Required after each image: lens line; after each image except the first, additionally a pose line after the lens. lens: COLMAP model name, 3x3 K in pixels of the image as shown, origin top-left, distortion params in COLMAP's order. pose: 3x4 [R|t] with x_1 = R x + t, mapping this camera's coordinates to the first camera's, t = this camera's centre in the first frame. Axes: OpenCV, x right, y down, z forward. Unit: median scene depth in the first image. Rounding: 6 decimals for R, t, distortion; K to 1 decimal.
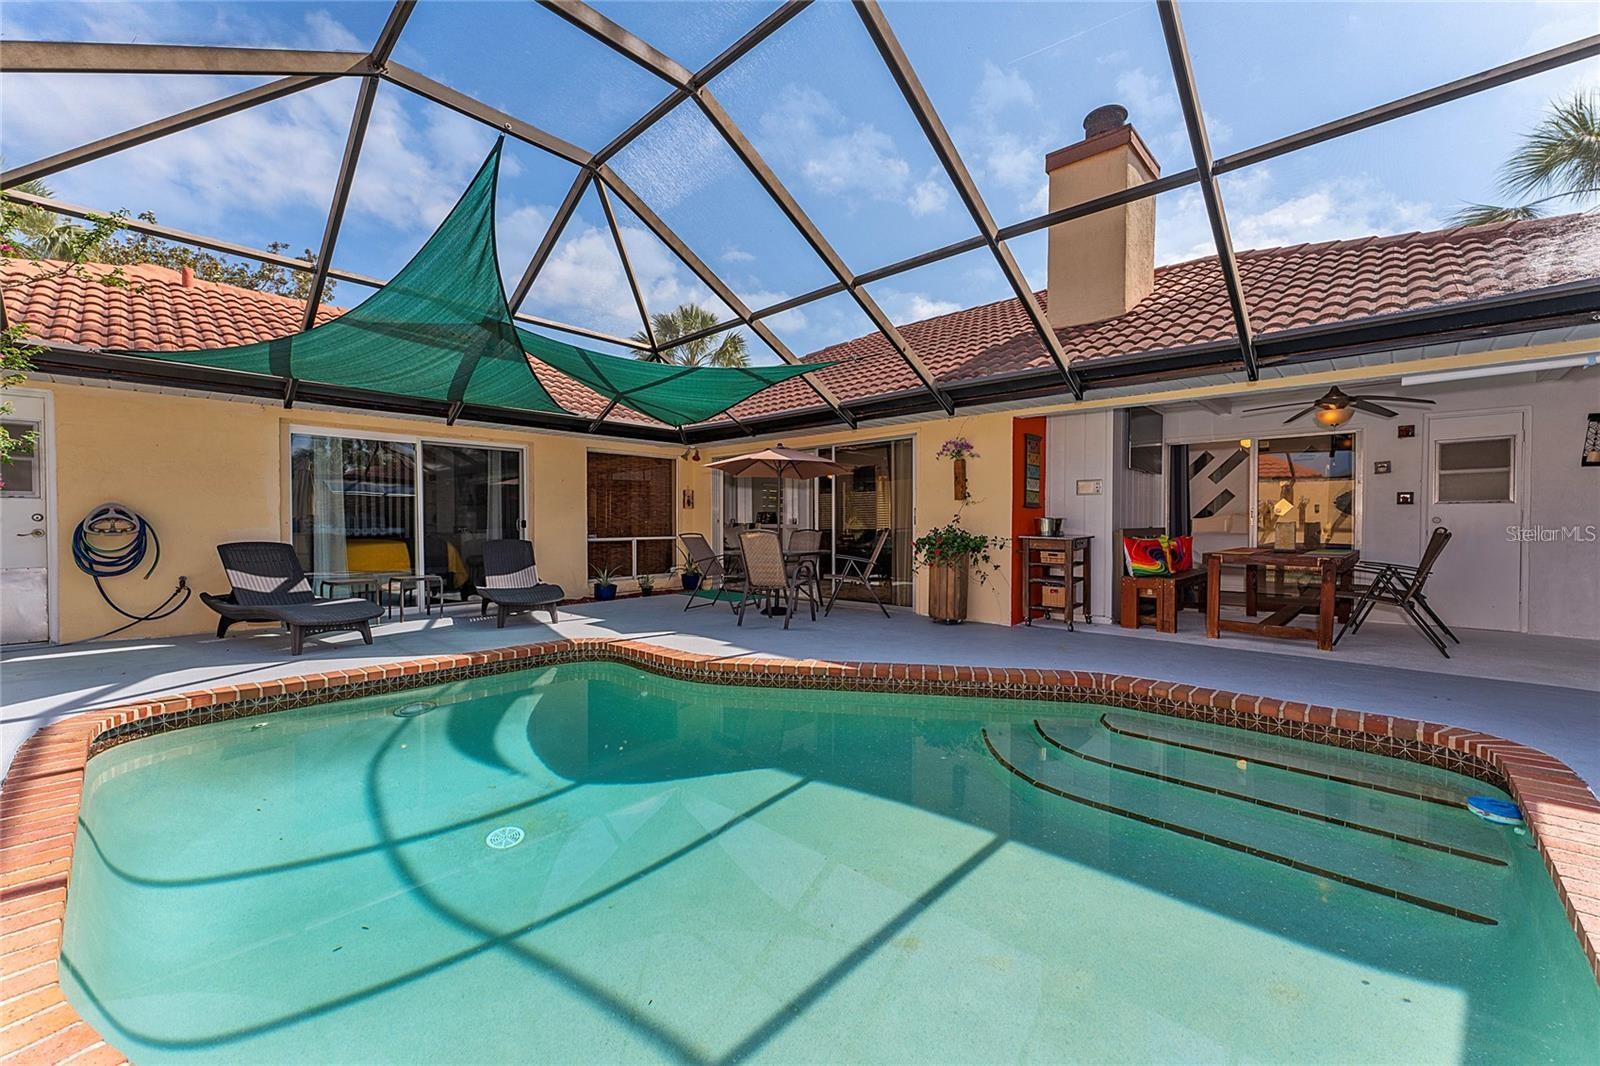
lens RADIAL K [[637.4, 0, 802.5], [0, 637.4, 532.6], [0, 0, 1]] dist [-0.001494, 0.000297]
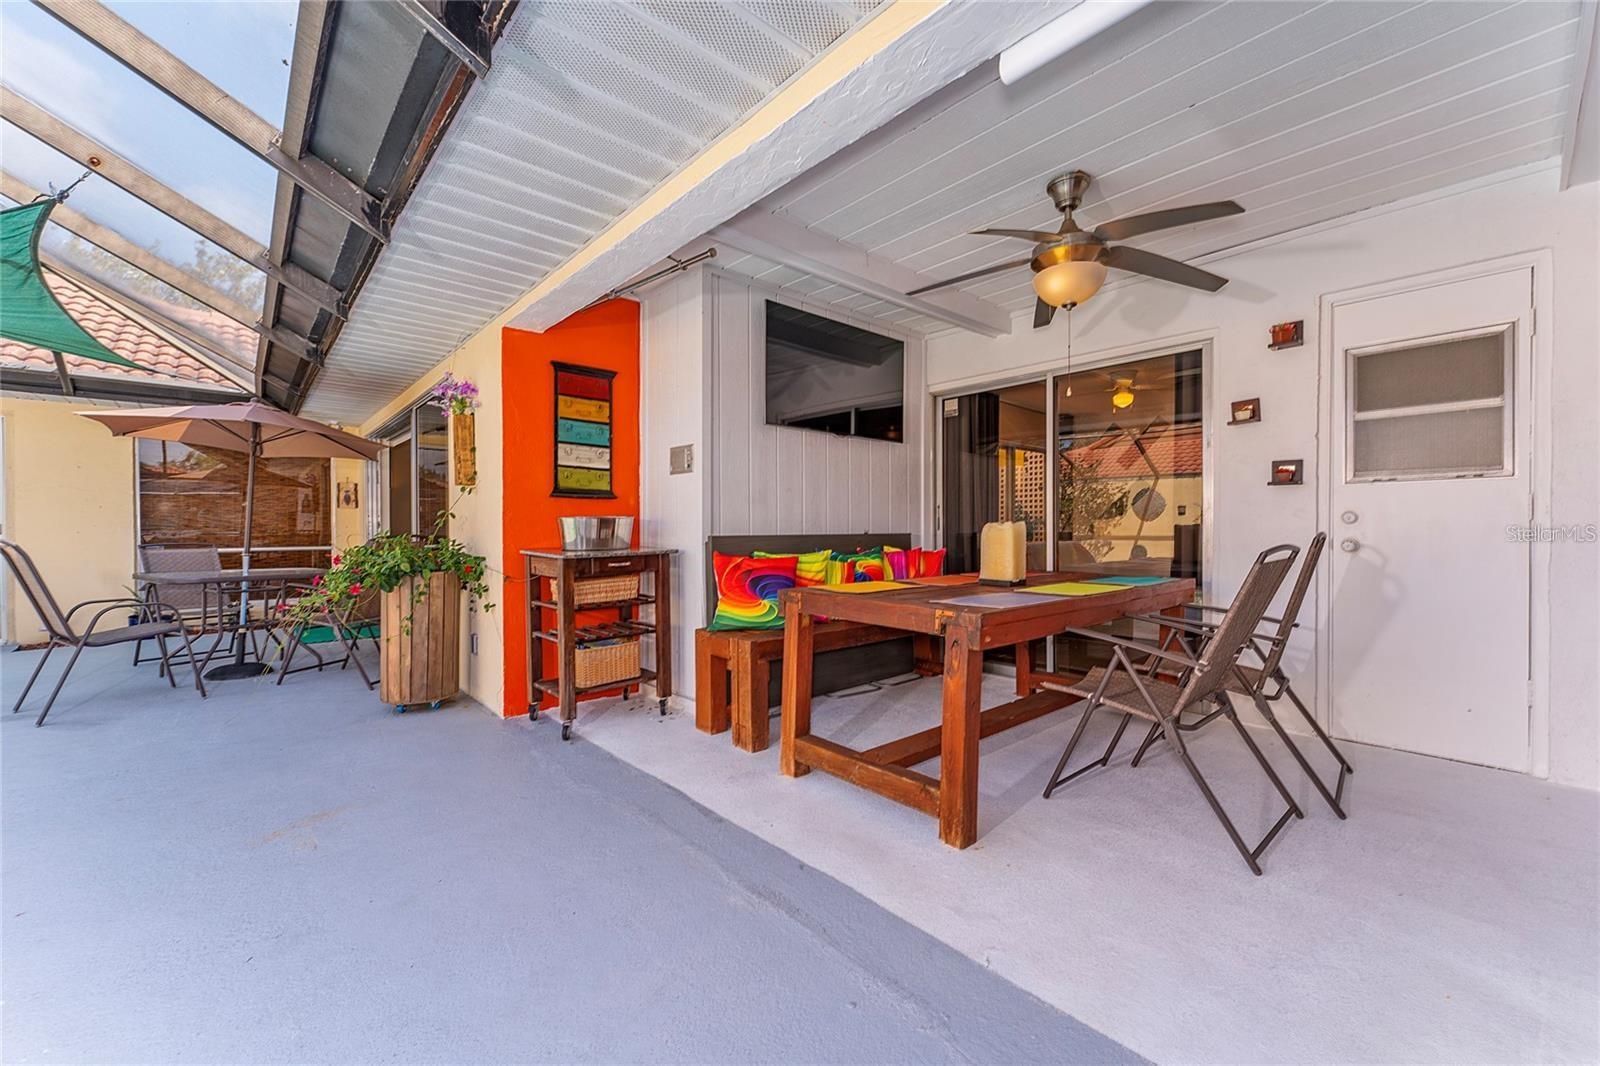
lens RADIAL K [[637.4, 0, 797.9], [0, 637.4, 532.0], [0, 0, 1]] dist [-0.001494, 0.000297]
pose [[0.997013, -0.001245, -0.077228, 0.611596], [0.000386, 0.999938, -0.011133, -0.002635], [0.077237, 0.011070, 0.996951, 0.486188]]
